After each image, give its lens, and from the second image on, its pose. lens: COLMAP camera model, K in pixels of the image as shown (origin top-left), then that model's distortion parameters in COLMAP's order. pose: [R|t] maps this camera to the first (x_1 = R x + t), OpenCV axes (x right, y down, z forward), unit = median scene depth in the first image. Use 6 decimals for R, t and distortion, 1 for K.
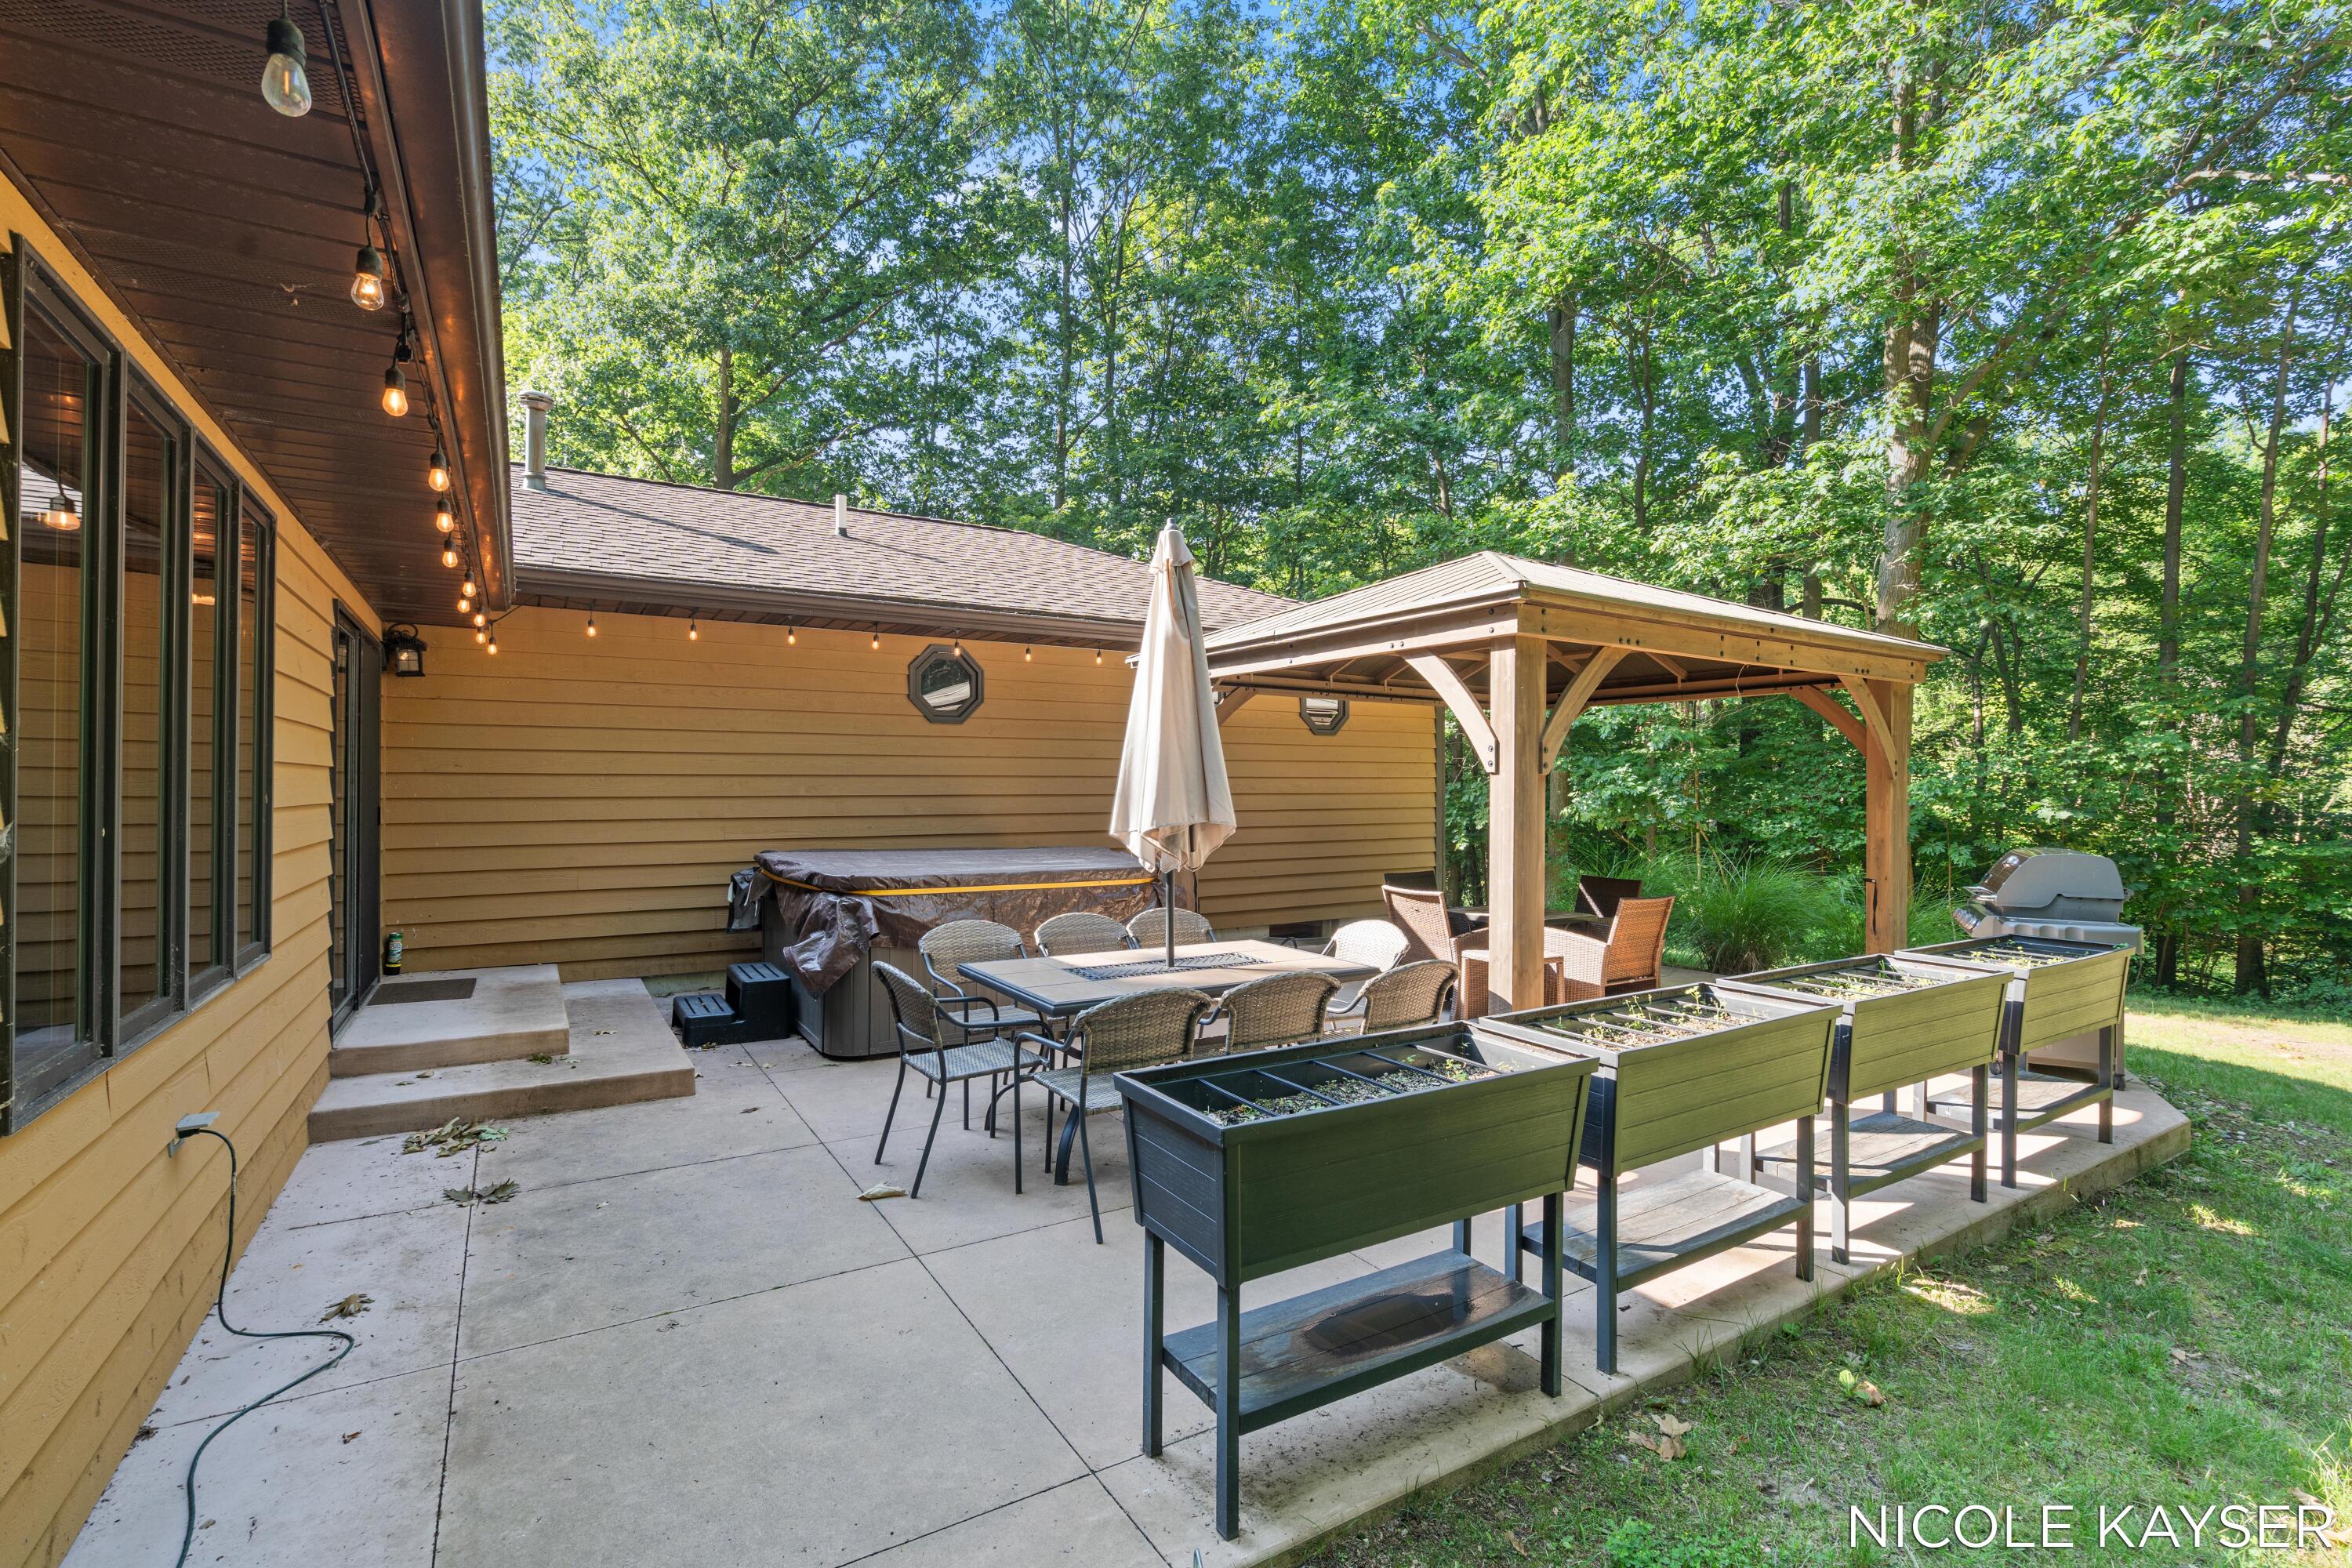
lens RADIAL K [[1061.1, 0, 1176.5], [0, 1061.1, 763.5], [0, 0, 1]] dist [0.001495, 0.000638]
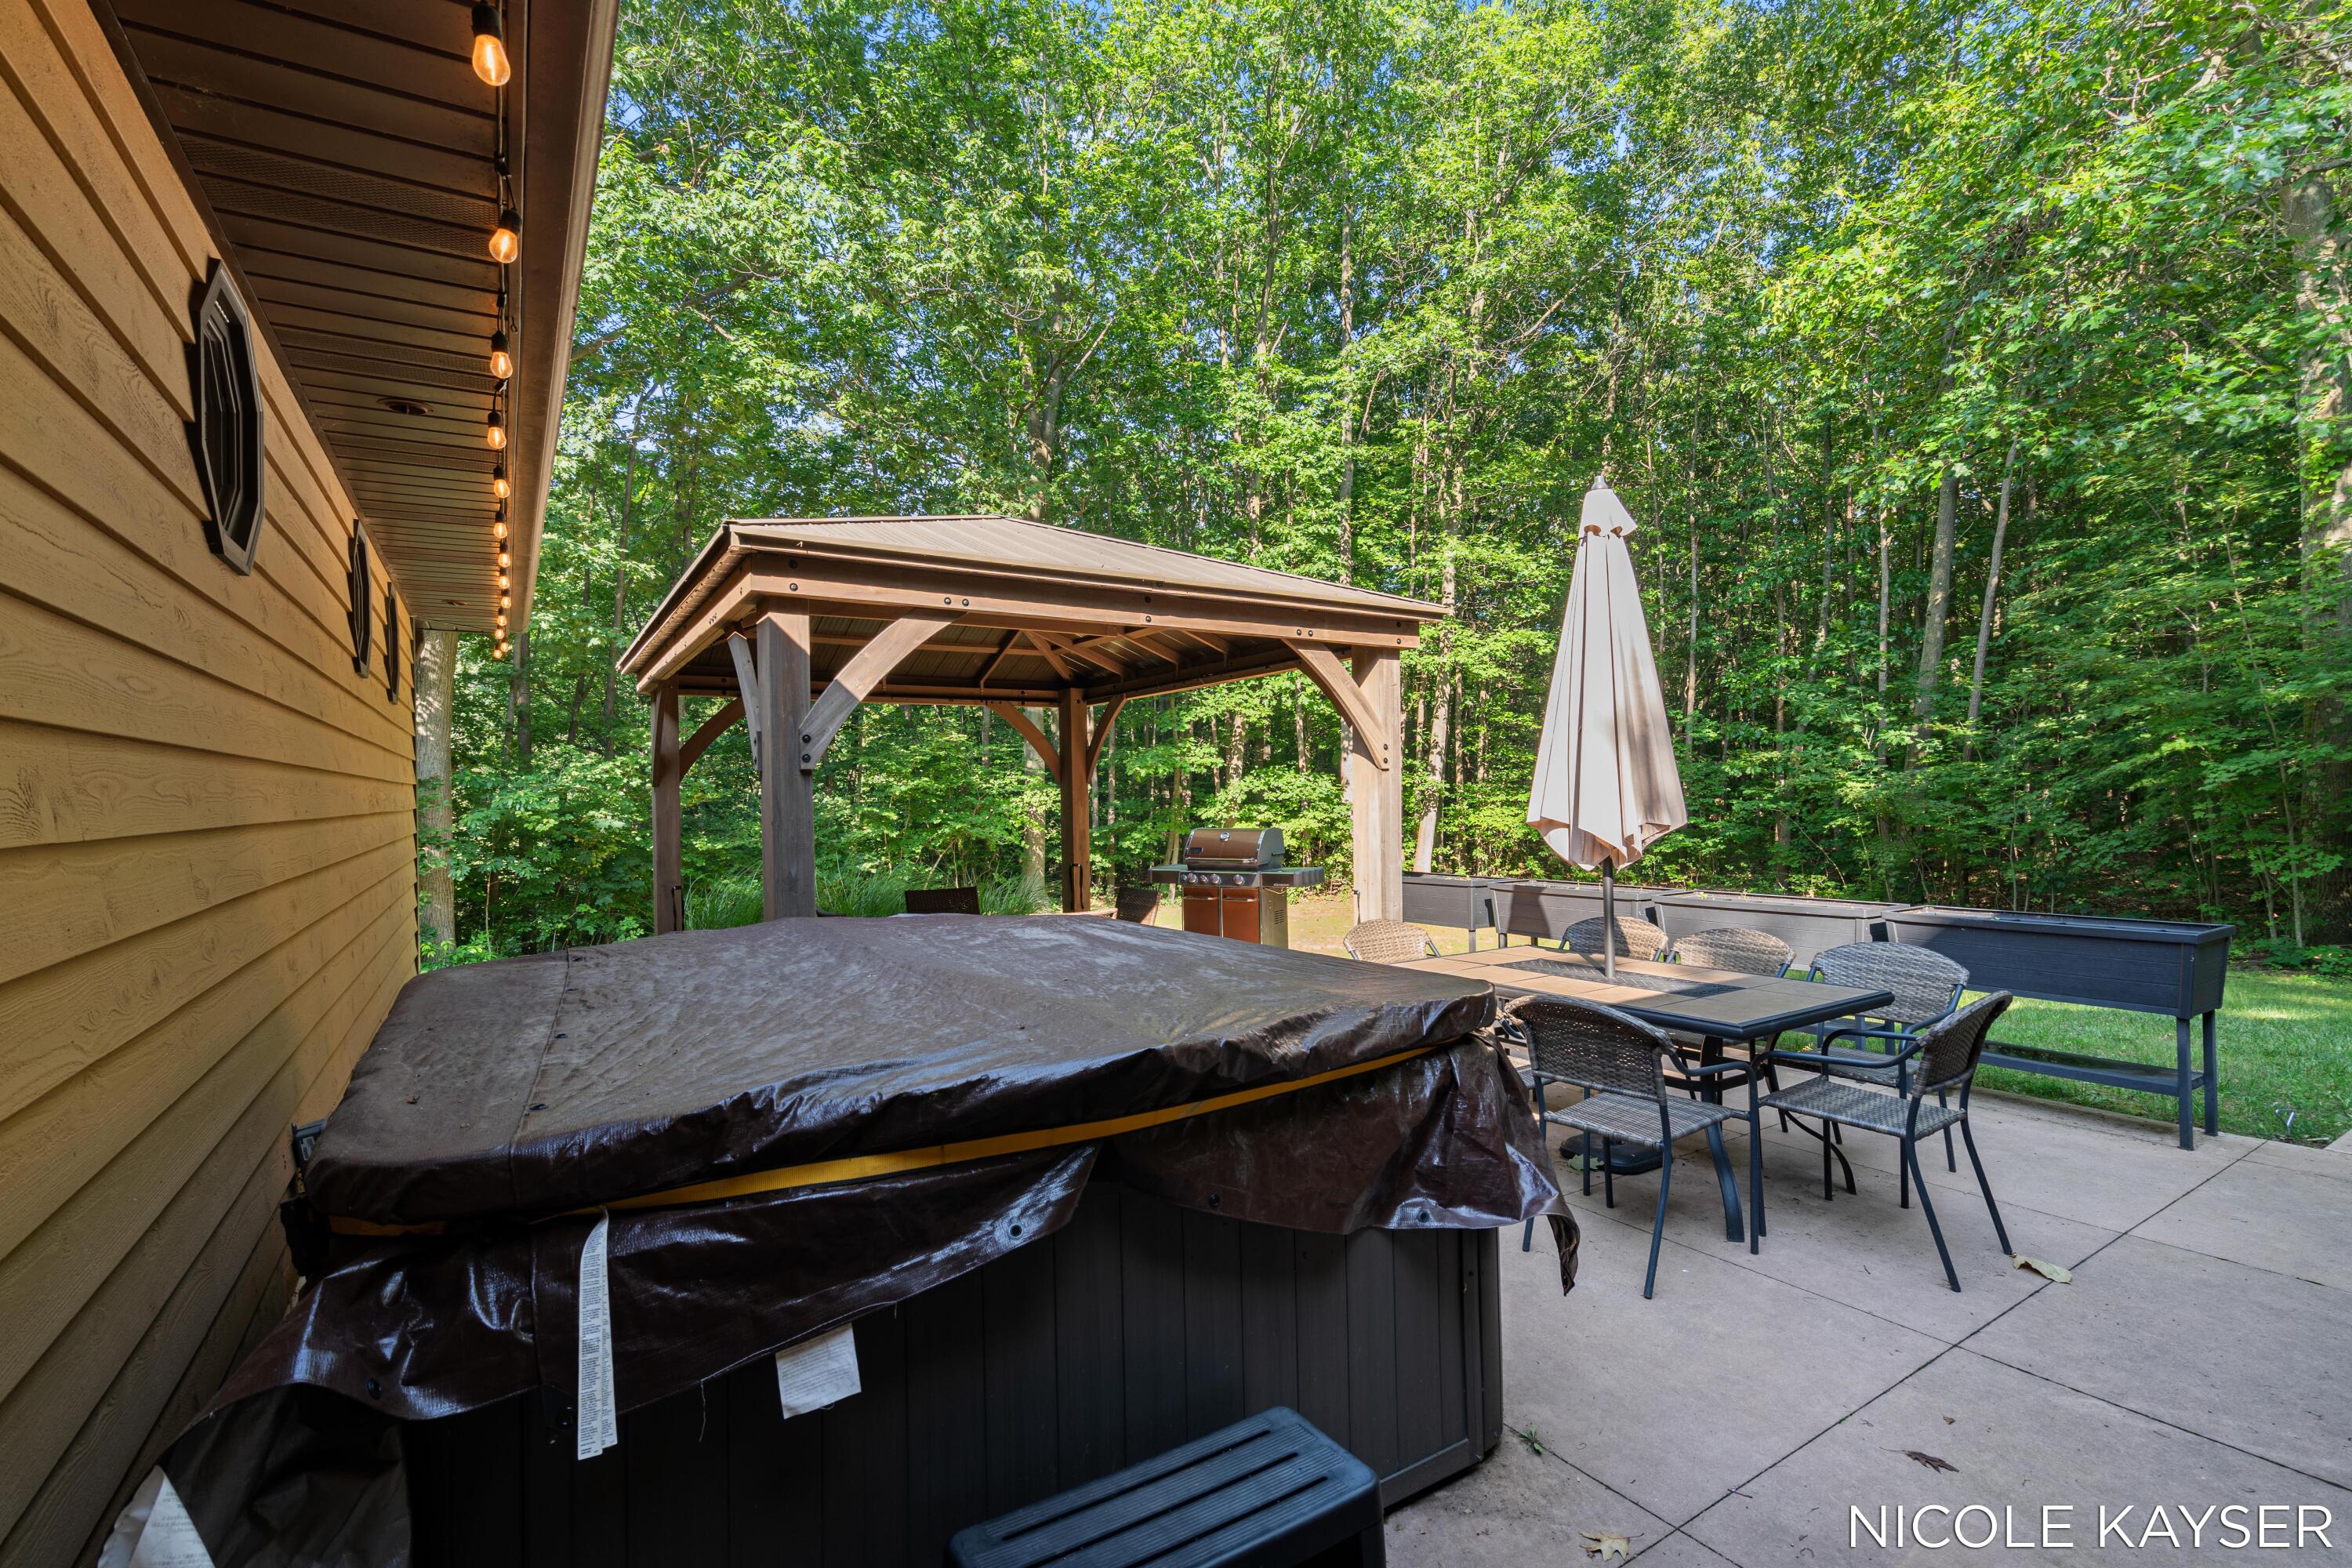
lens RADIAL K [[1054.2, 0, 1176.0], [0, 1054.2, 784.0], [0, 0, 1]] dist [0.001223, 0.000247]
pose [[-0.012786, 0.005607, 0.999903, -0.631635], [-0.002571, 0.999981, -0.005641, 0.024694], [-0.999915, -0.002643, -0.012771, 0.979414]]
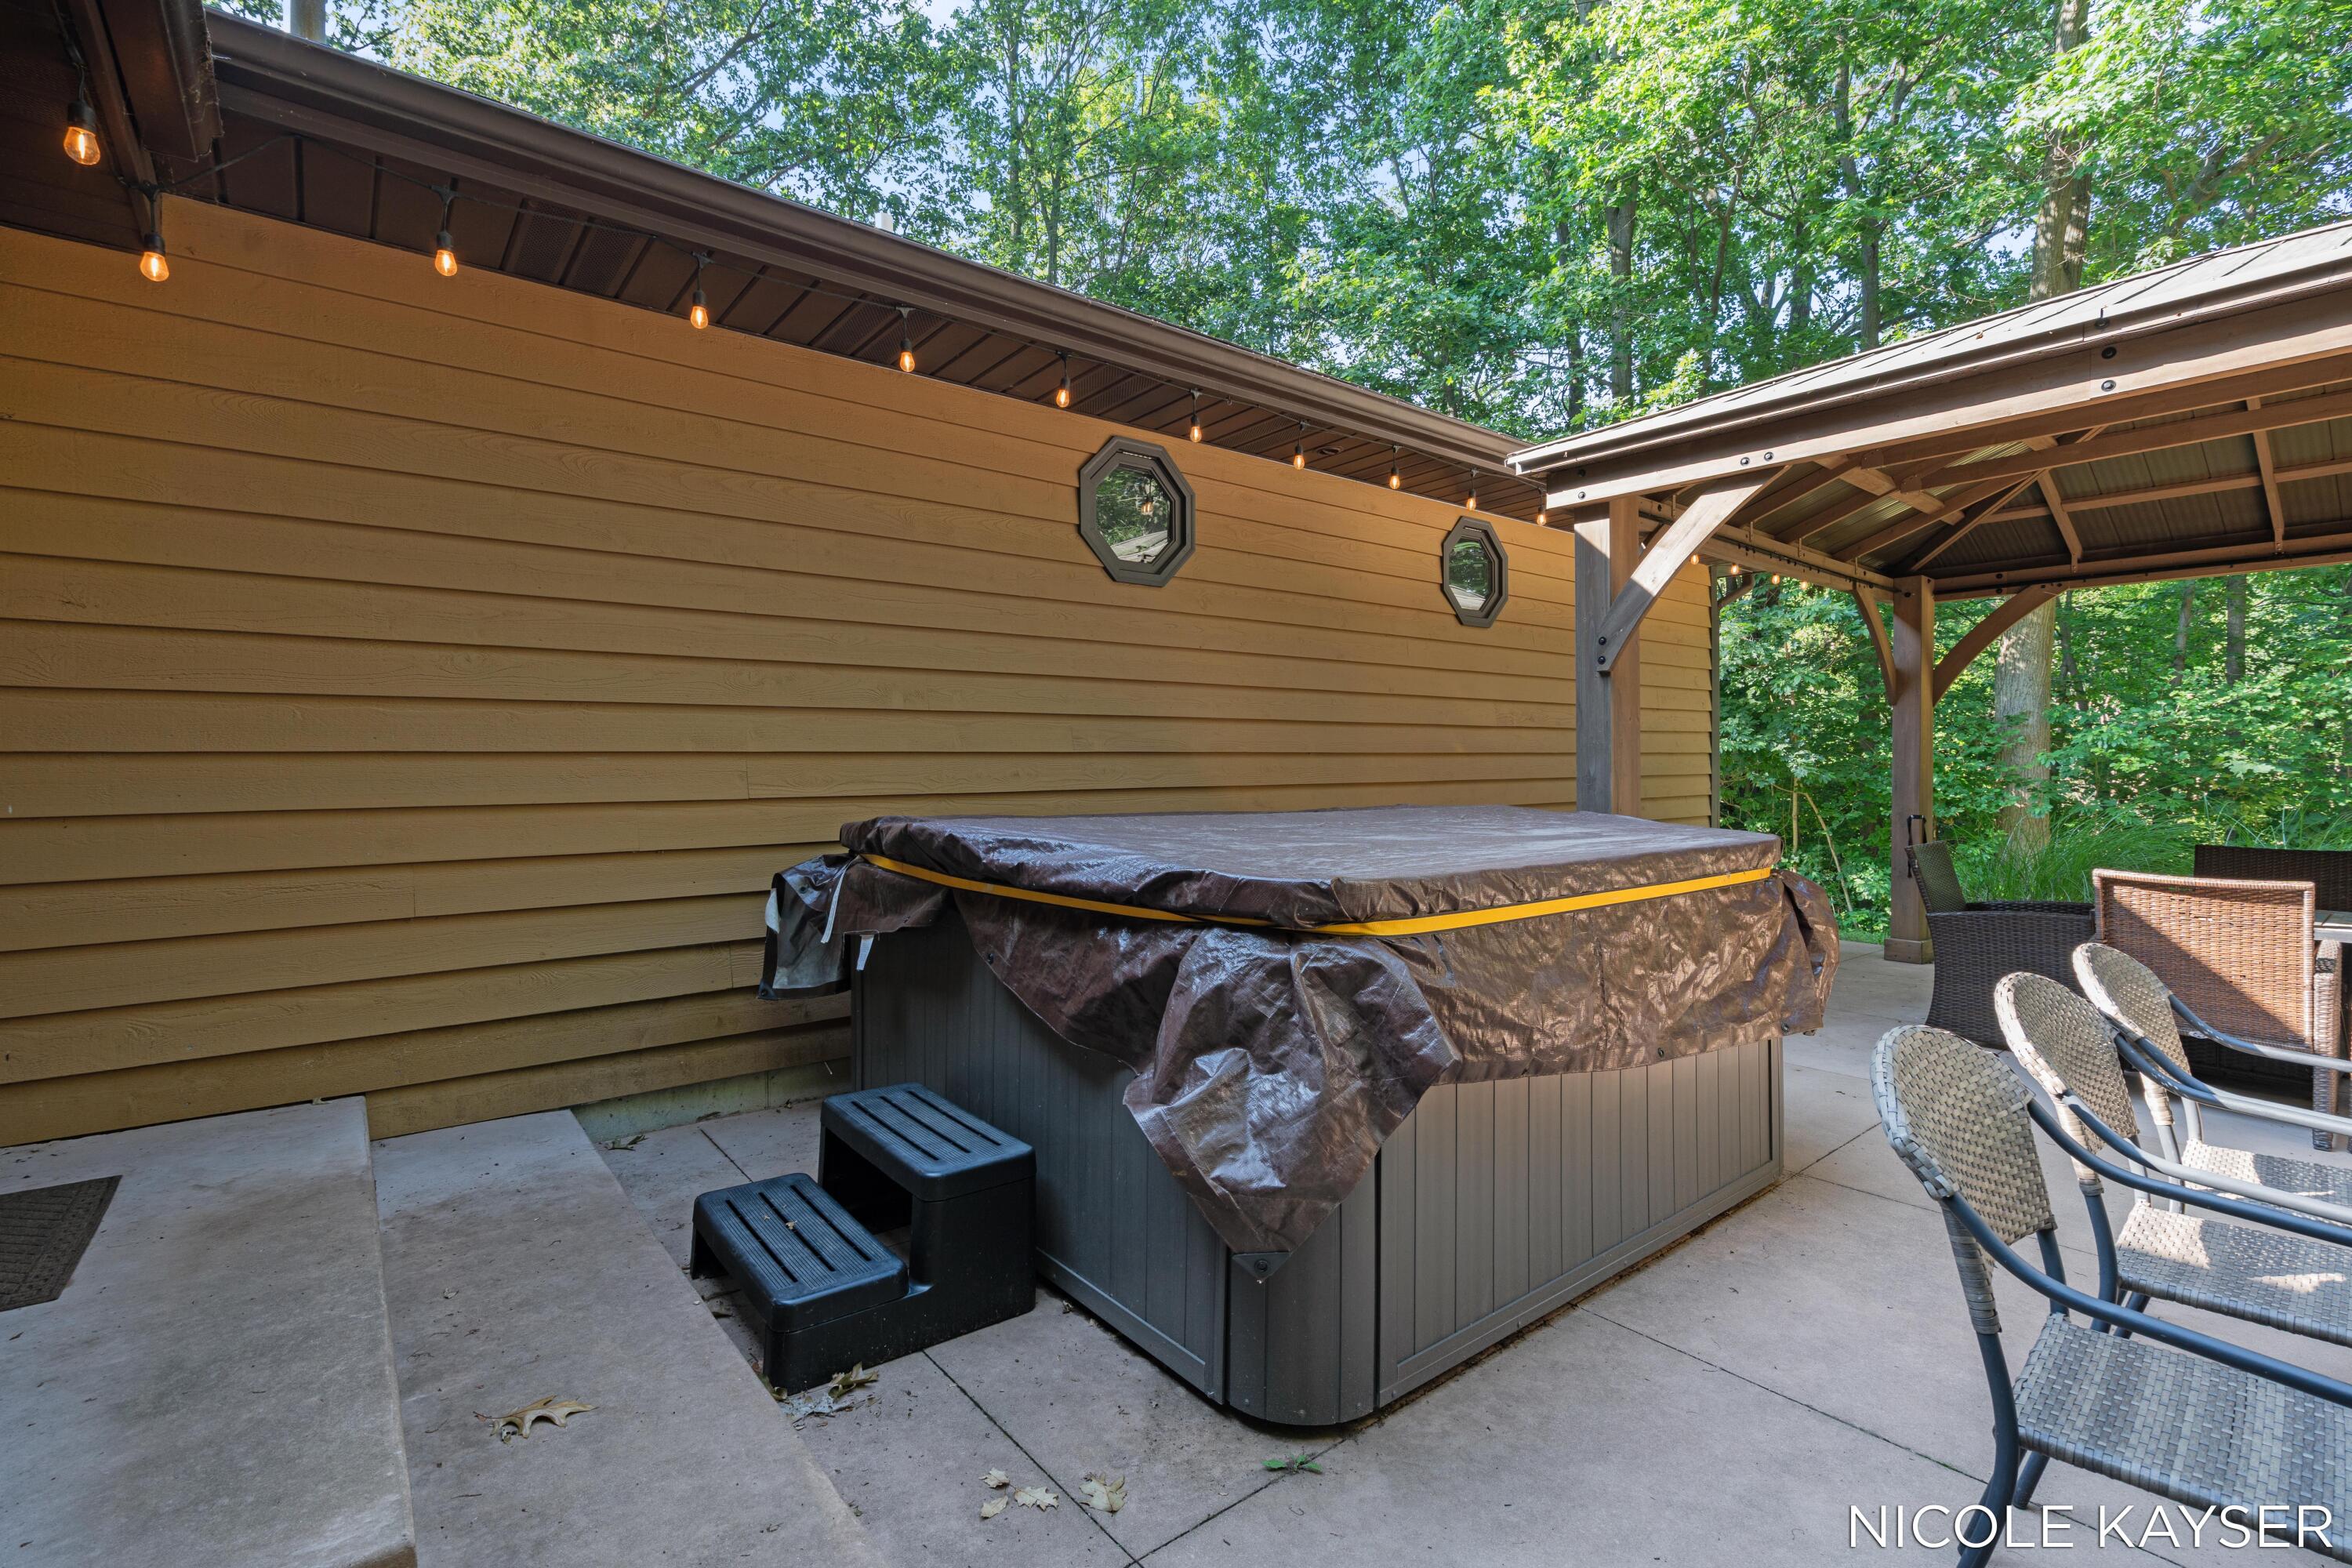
lens RADIAL K [[1061.1, 0, 1176.5], [0, 1061.1, 763.5], [0, 0, 1]] dist [0.001495, 0.000638]
pose [[0.991852, -0.006979, 0.127206, -0.343200], [0.004381, 0.999776, 0.020695, 0.054340], [-0.127322, -0.019969, 0.991660, 0.589927]]
